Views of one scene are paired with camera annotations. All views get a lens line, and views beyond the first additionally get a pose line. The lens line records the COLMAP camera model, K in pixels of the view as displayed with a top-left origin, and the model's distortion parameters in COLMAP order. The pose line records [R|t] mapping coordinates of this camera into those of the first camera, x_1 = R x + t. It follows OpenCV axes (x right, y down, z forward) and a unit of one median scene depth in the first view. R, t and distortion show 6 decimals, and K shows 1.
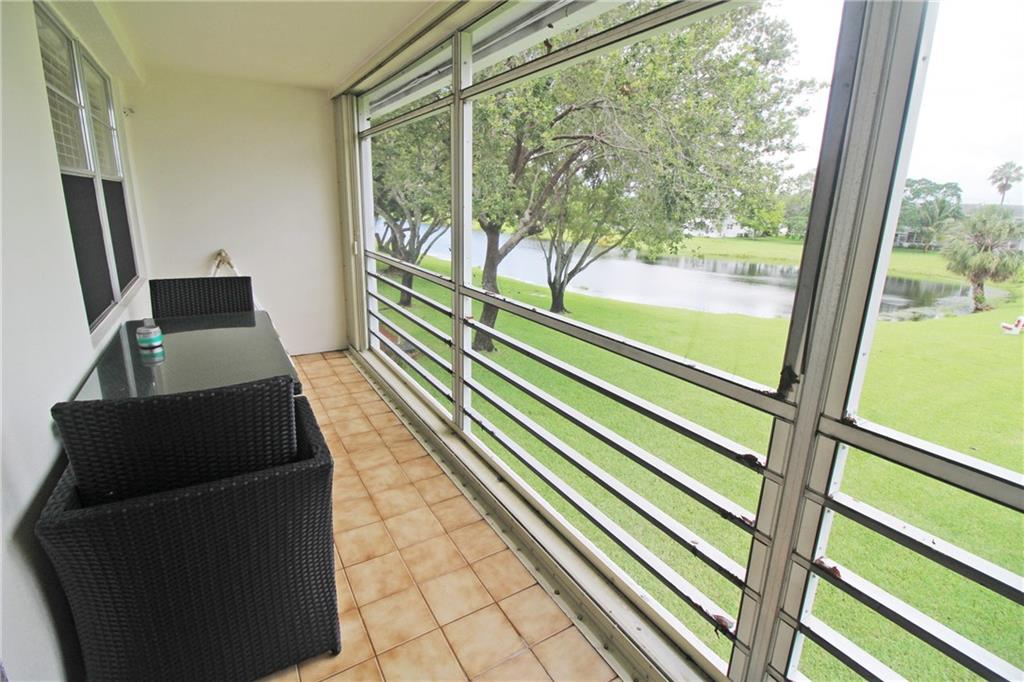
lens RADIAL K [[476.2, 0, 511.8], [0, 476.2, 335.3], [0, 0, 1]] dist [-0.016456, -0.002457]
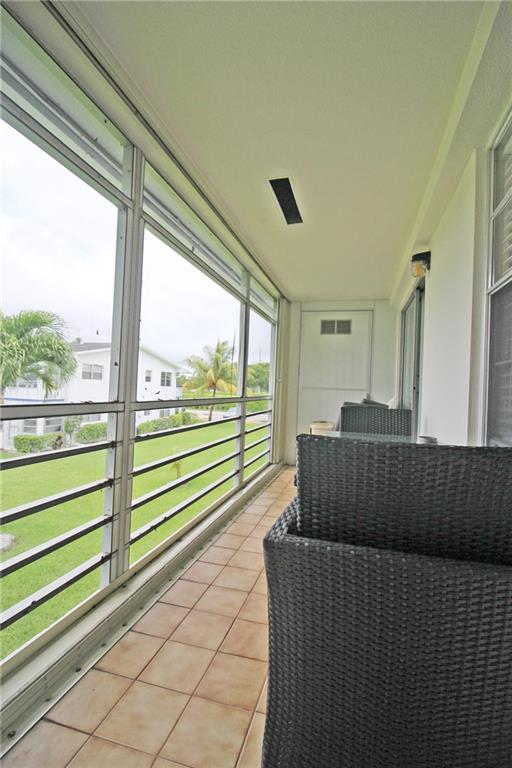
lens RADIAL K [[357.1, 0, 255.2], [0, 357.1, 385.6], [0, 0, 1]] dist [-0.016456, -0.002457]
pose [[-0.676018, -0.025086, 0.736458, -0.852424], [0.162435, 0.969763, 0.182137, -0.245729], [-0.718759, 0.242754, -0.651502, 1.360139]]
